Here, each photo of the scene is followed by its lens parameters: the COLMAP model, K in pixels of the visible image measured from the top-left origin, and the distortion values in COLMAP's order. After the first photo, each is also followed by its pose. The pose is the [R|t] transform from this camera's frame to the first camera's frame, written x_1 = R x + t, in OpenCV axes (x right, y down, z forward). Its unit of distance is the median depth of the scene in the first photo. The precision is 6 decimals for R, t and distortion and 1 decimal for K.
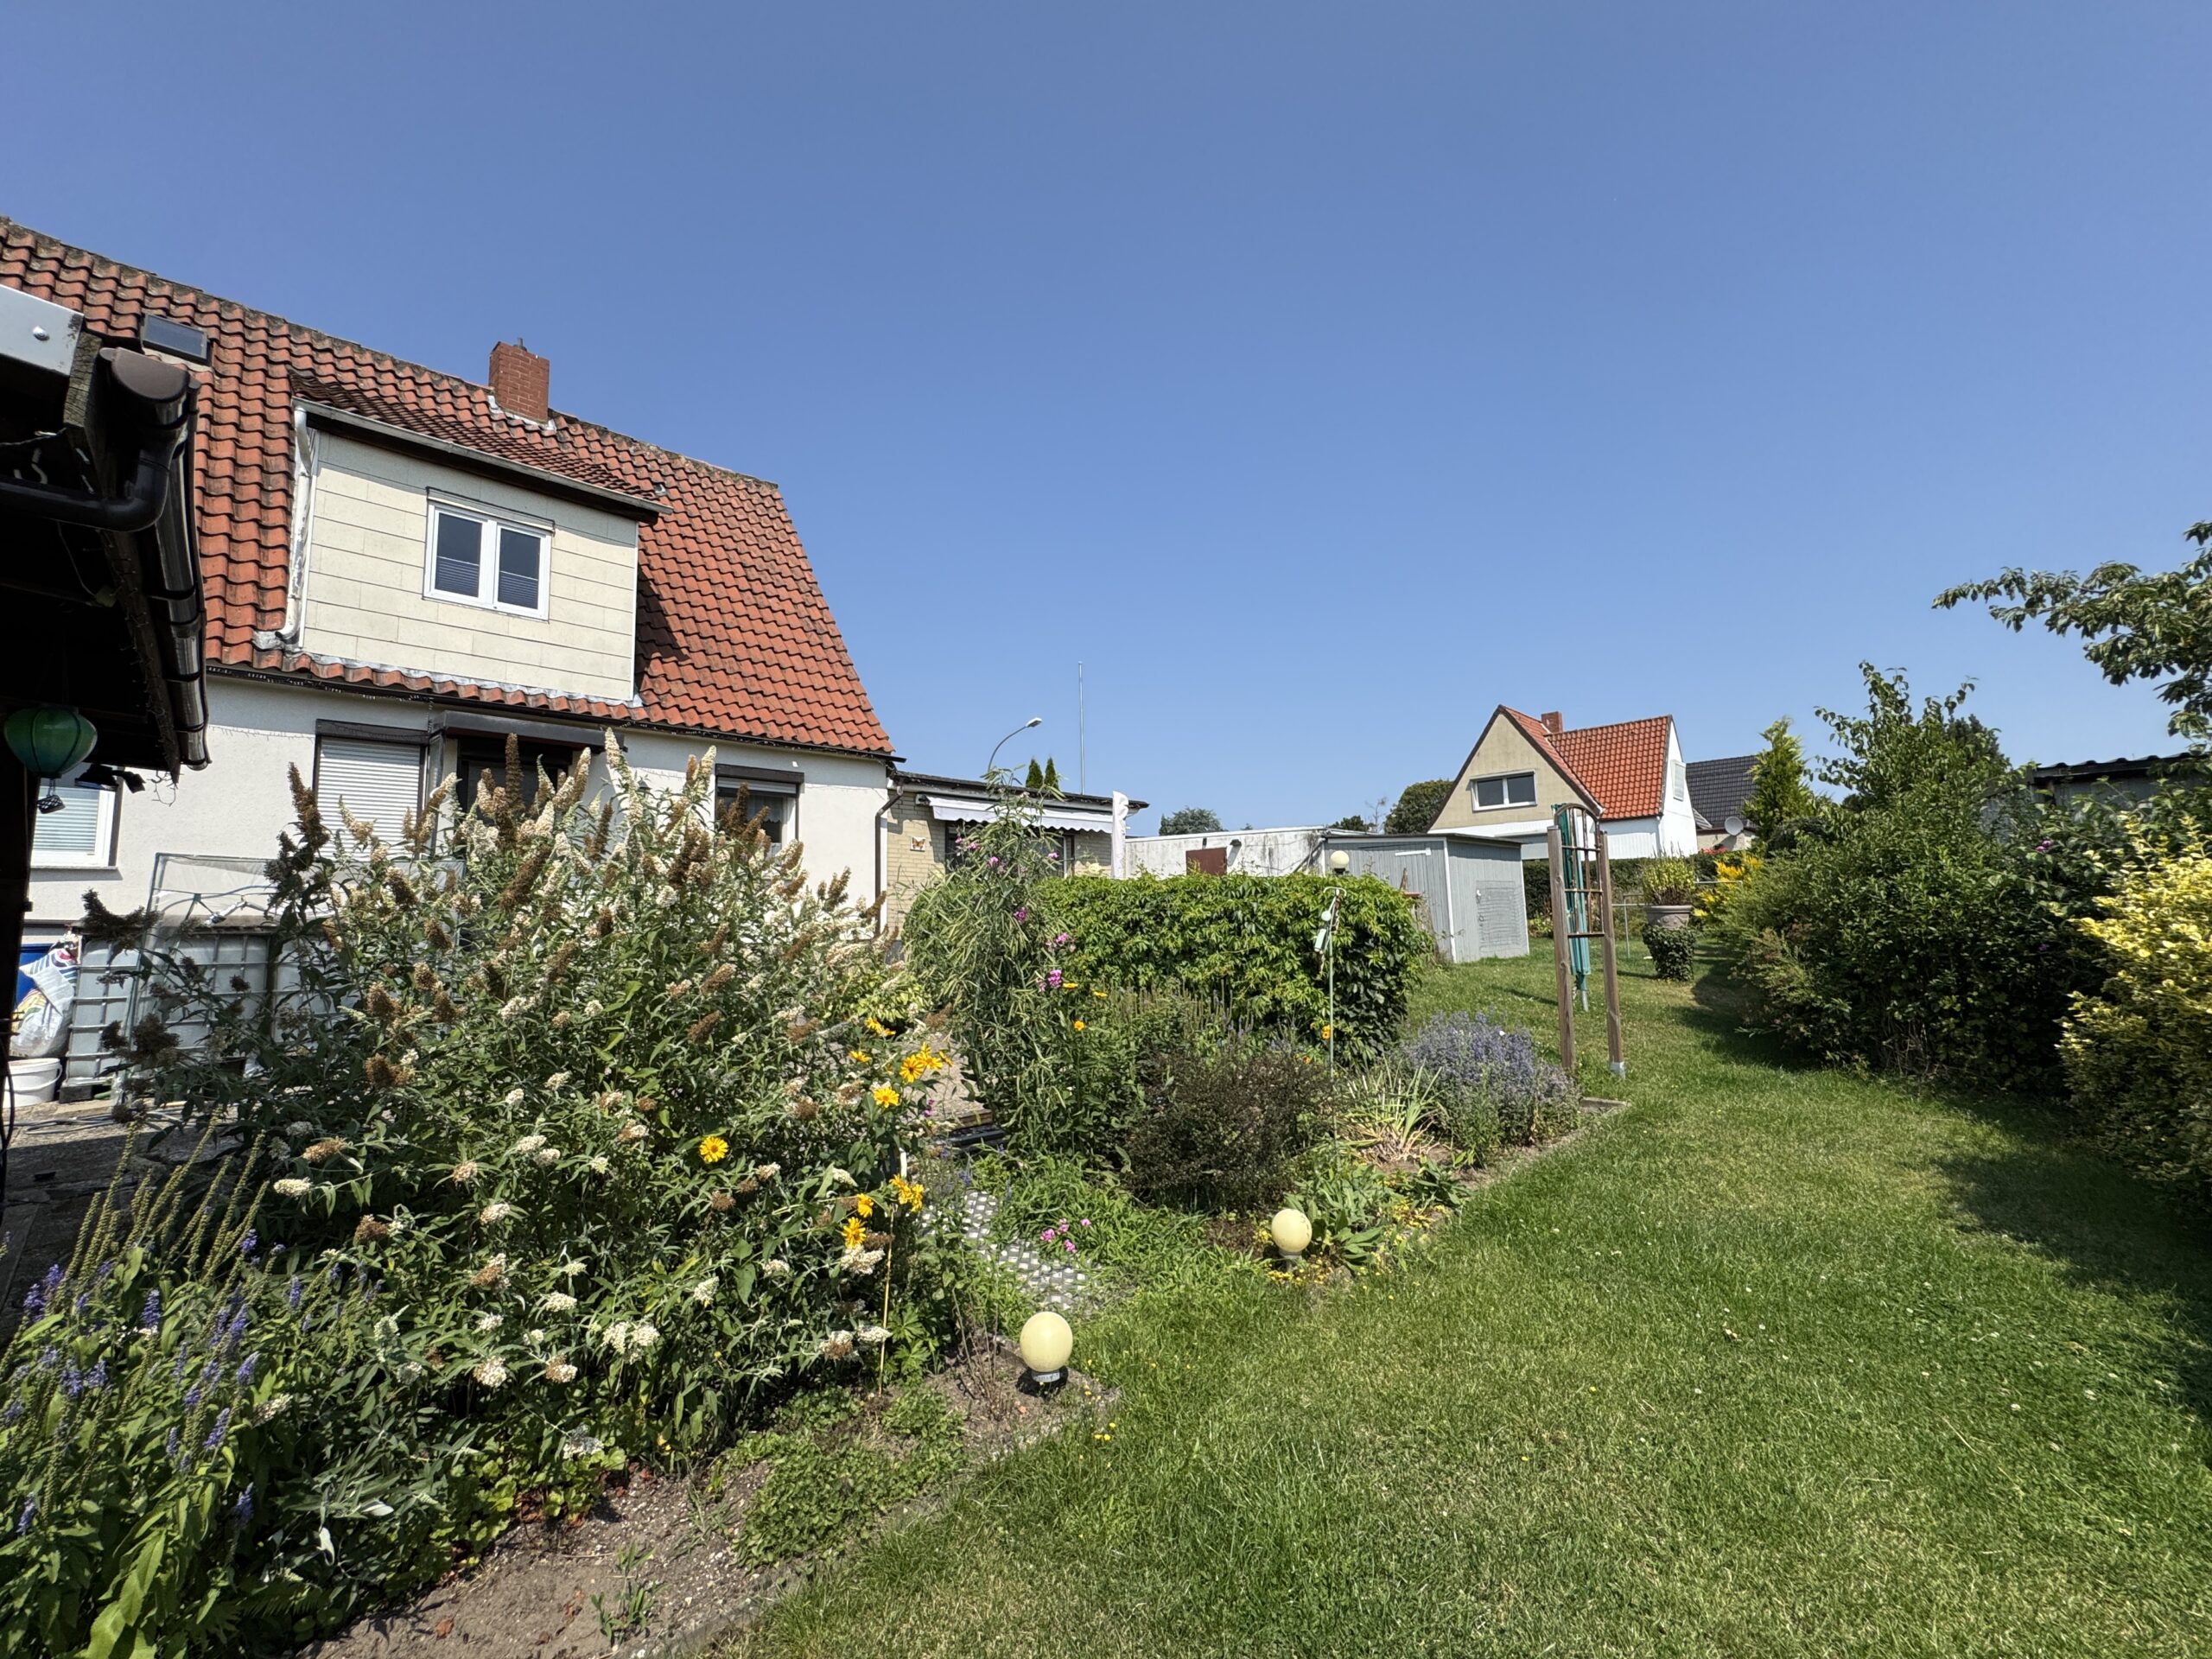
lens RADIAL K [[891.0, 0, 1097.8], [0, 891.0, 818.9], [0, 0, 1]] dist [0.000094, 0.000056]
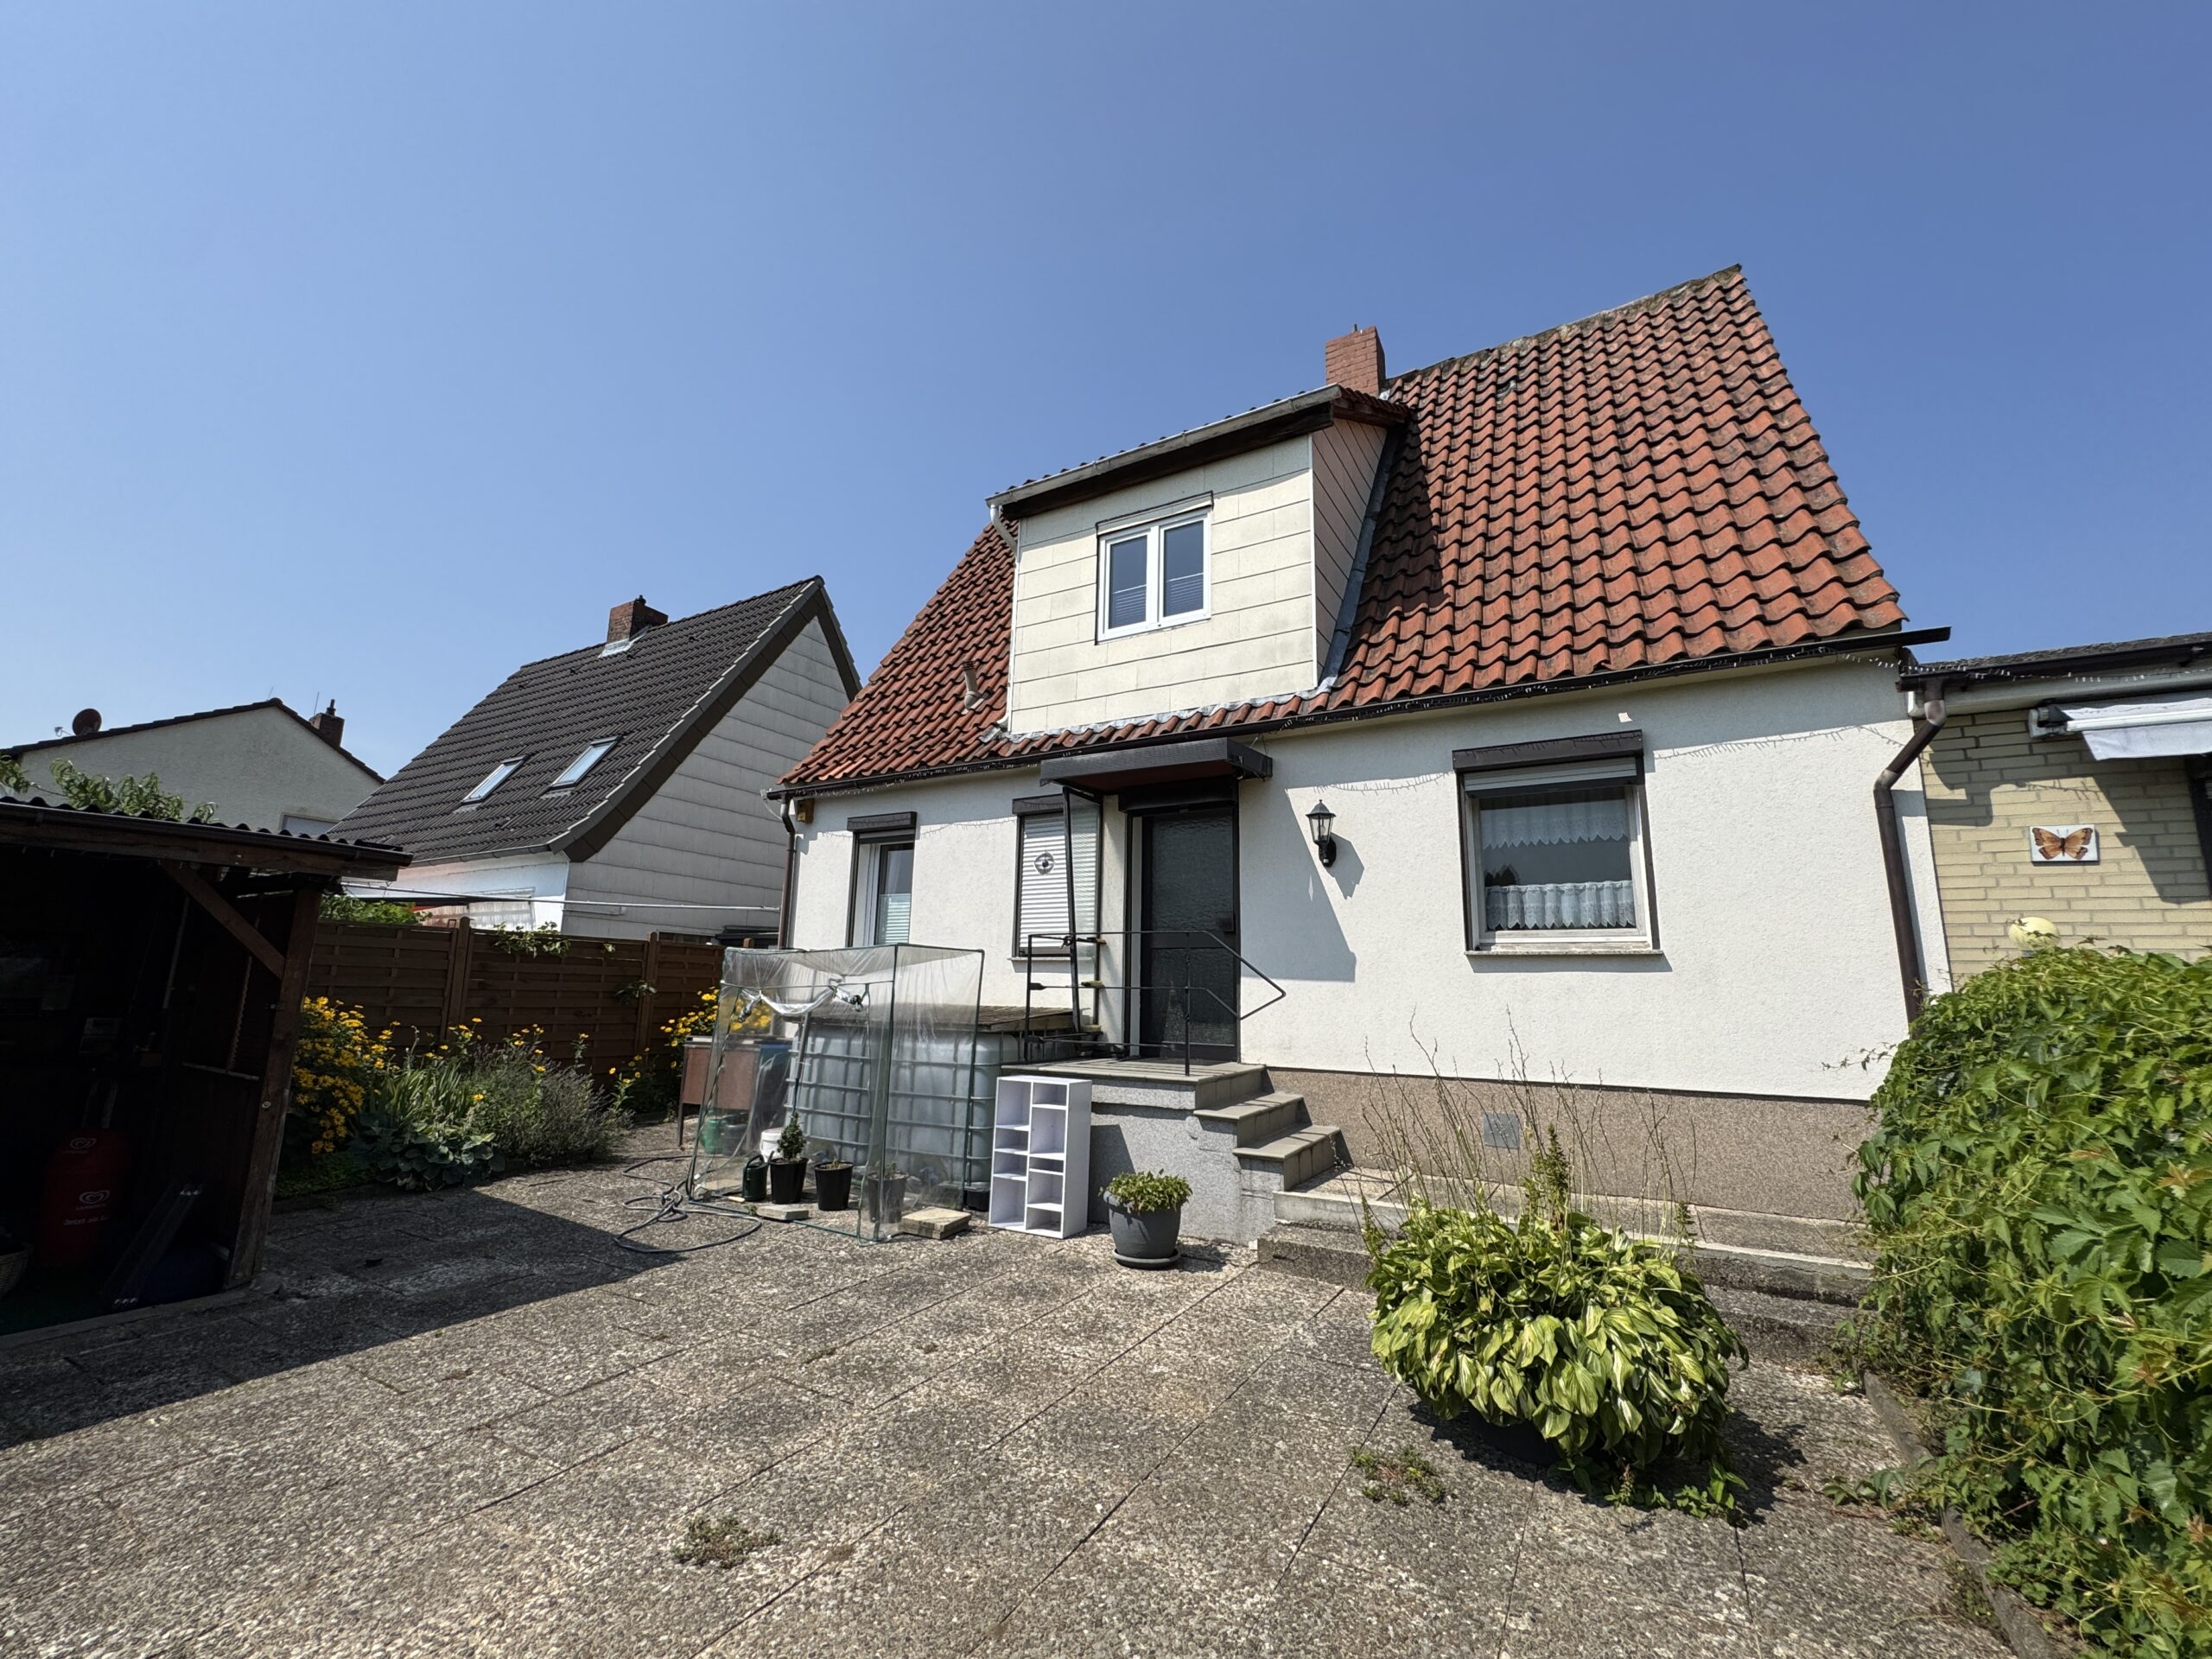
lens RADIAL K [[908.6, 0, 1102.3], [0, 908.6, 828.6], [0, 0, 1]] dist [-0.002574, 0.000061]
pose [[0.246549, -0.154511, -0.956734, 0.060146], [0.083453, 0.986927, -0.137881, 0.045171], [0.965530, -0.045847, 0.256220, 0.604993]]
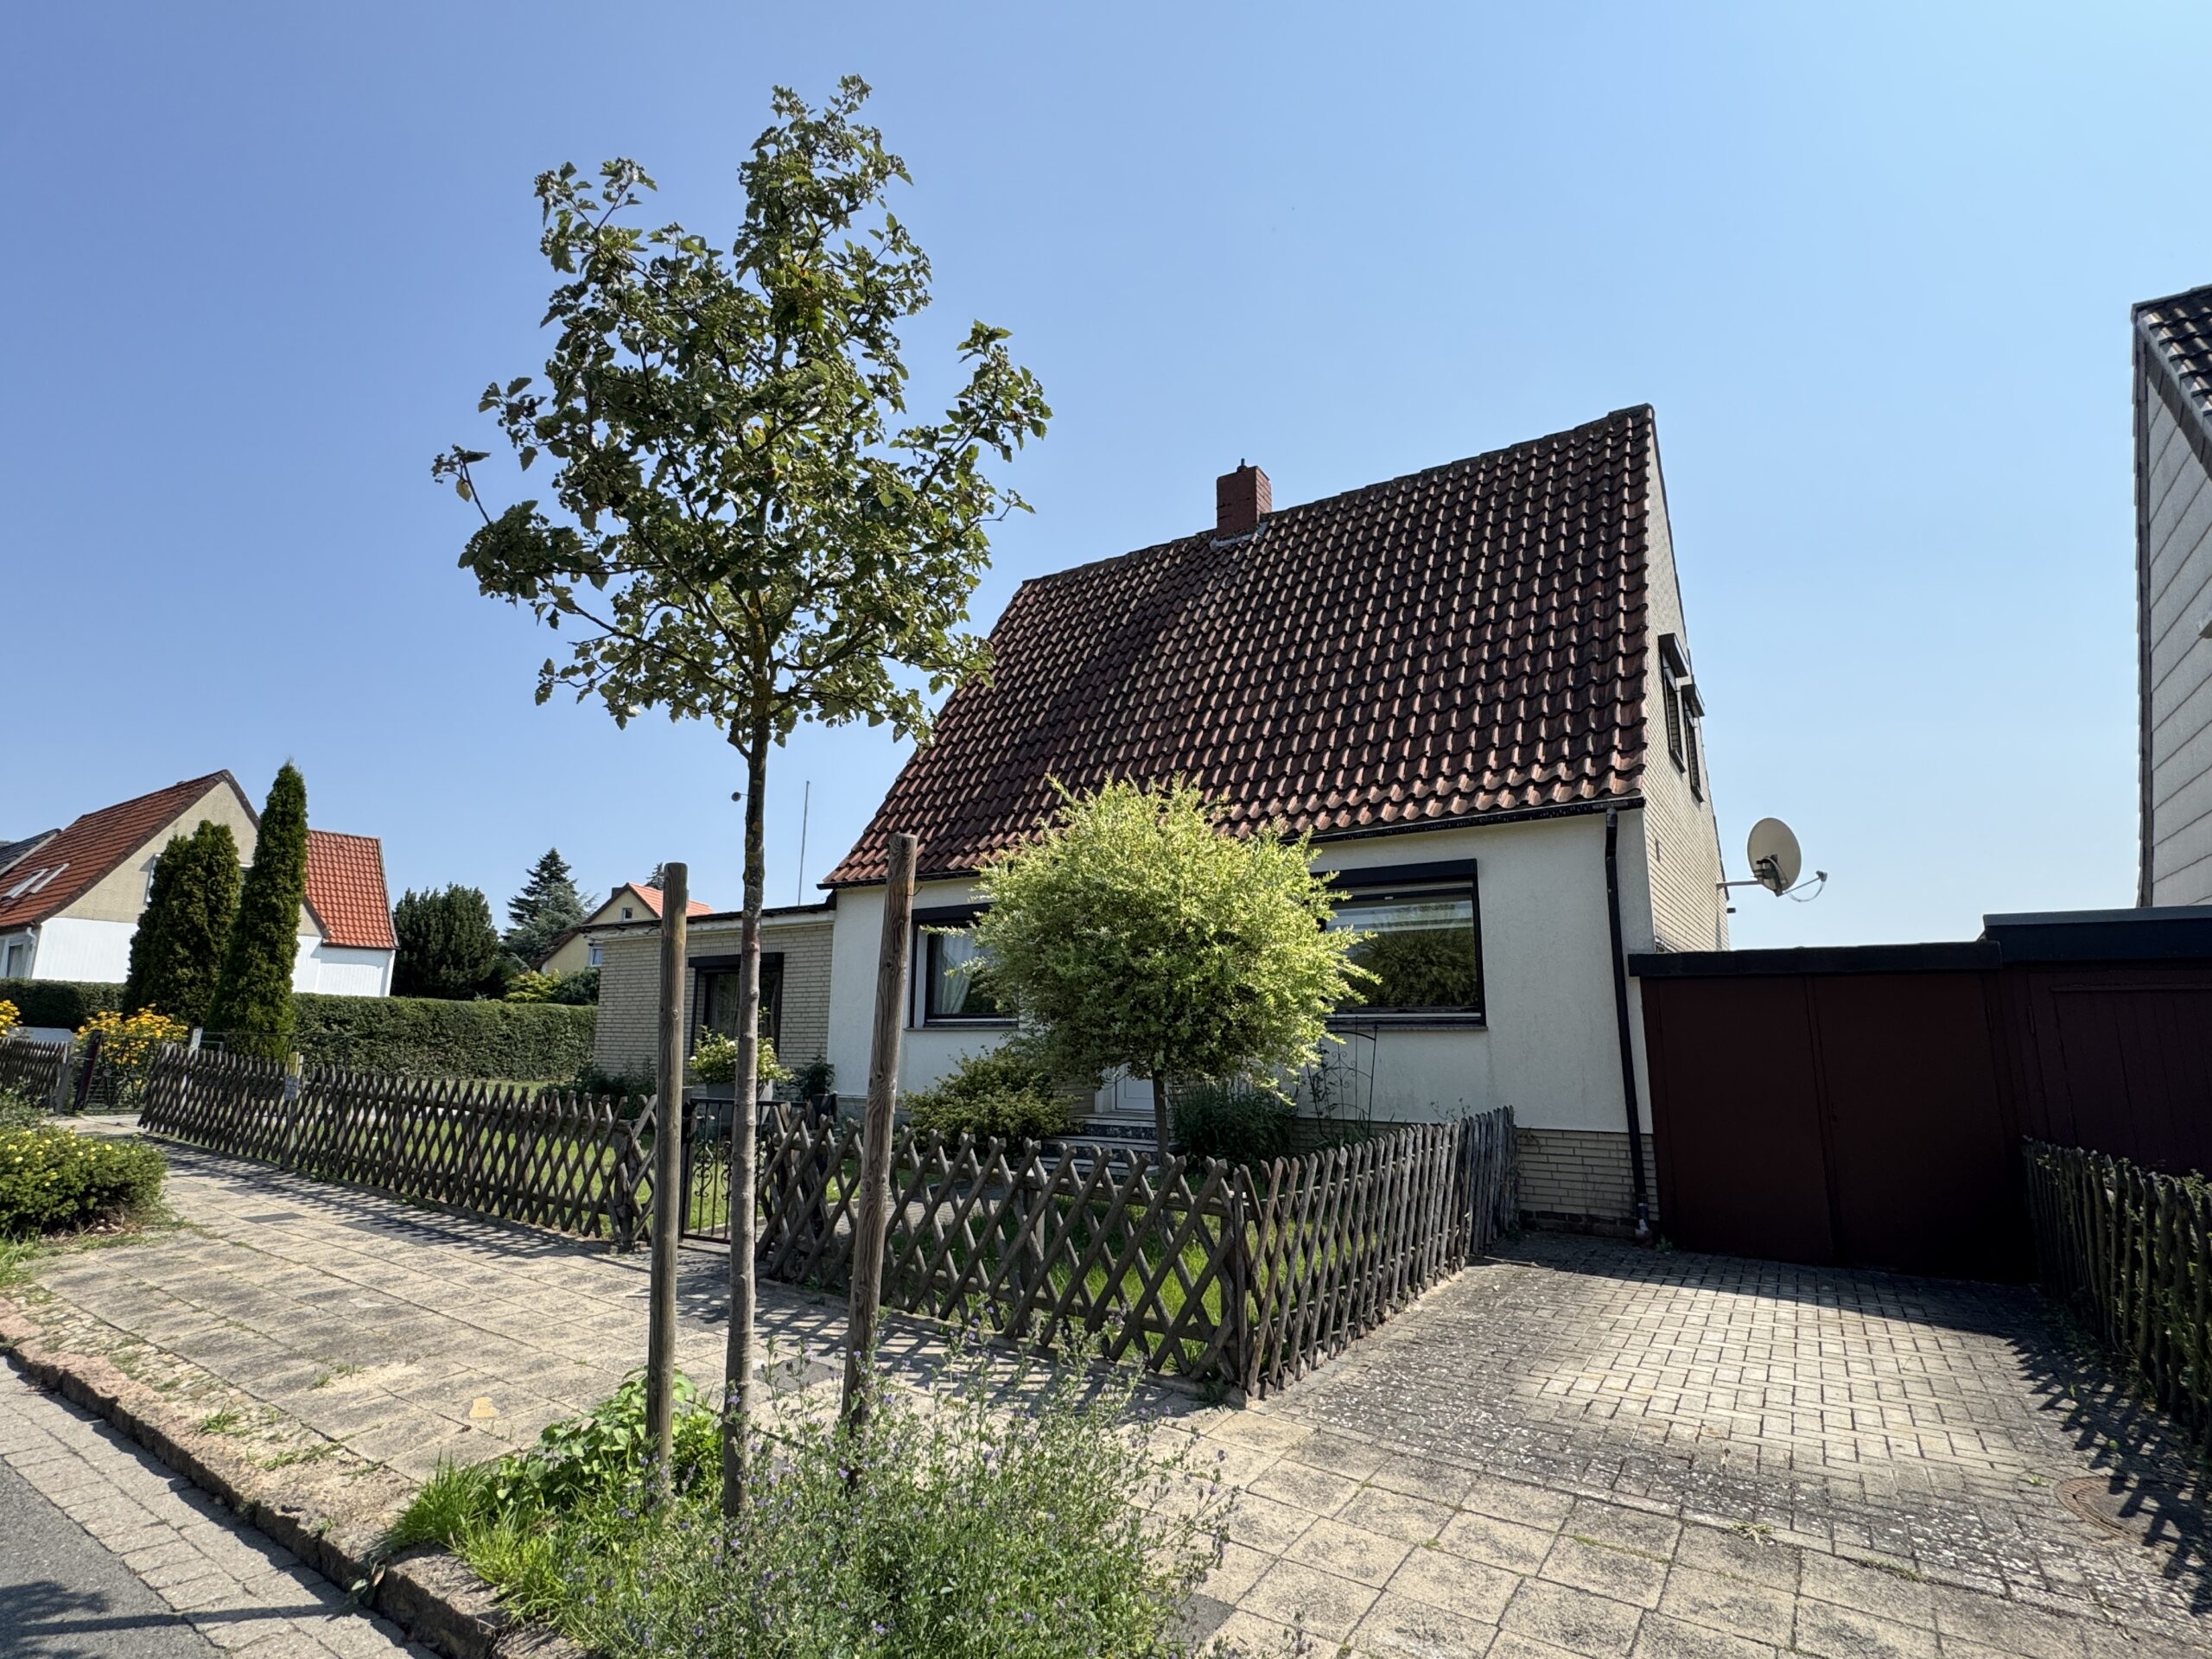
lens RADIAL K [[1095.5, 0, 1106.0], [0, 1095.5, 829.5], [0, 0, 1]] dist [-0.002901, -0.000532]
pose [[-0.198878, 0.211439, 0.956944, -2.016042], [-0.117430, 0.964273, -0.237463, 0.184381], [-0.972964, -0.159600, -0.166943, 1.512175]]
